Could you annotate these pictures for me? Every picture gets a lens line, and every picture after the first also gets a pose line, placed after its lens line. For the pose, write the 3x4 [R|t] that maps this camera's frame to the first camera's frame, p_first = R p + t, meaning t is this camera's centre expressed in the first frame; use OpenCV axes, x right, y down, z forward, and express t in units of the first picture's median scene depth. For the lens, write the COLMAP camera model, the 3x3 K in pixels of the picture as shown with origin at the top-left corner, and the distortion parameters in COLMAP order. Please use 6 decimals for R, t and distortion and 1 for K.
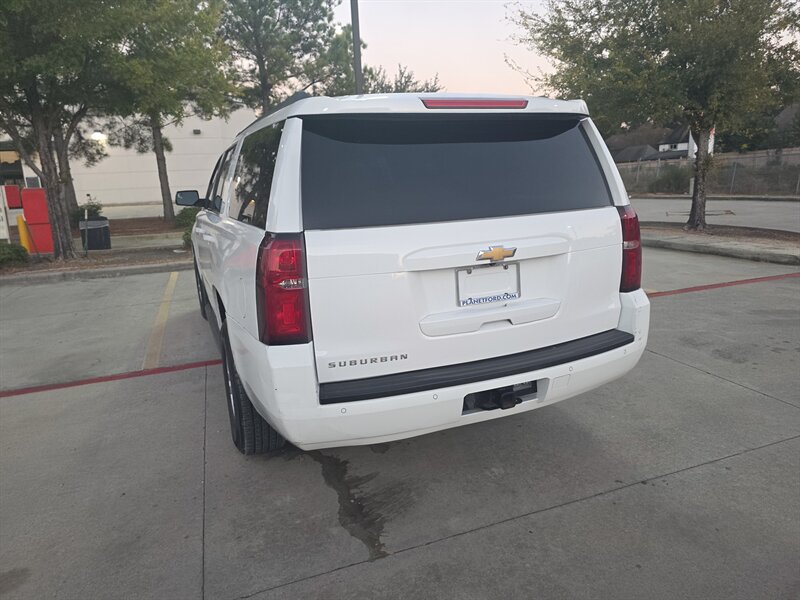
lens RADIAL K [[535.4, 0, 407.4], [0, 535.4, 298.8], [0, 0, 1]] dist [0.068052, -0.065826]
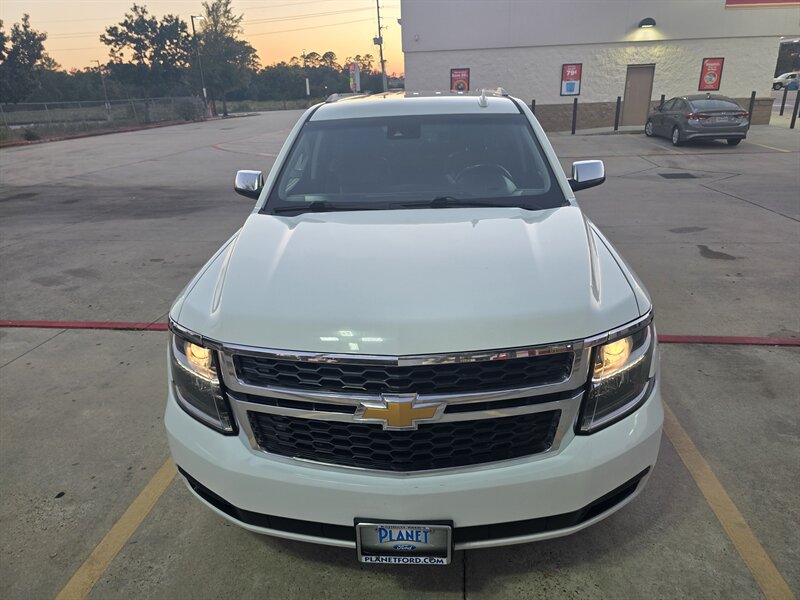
lens RADIAL K [[537.6, 0, 401.2], [0, 537.6, 283.9], [0, 0, 1]] dist [0.062183, -0.059279]
pose [[-0.891473, -0.079613, 0.446025, -0.951471], [0.170177, 0.853523, 0.492482, -0.797212], [-0.419901, 0.514938, -0.747344, 3.062912]]
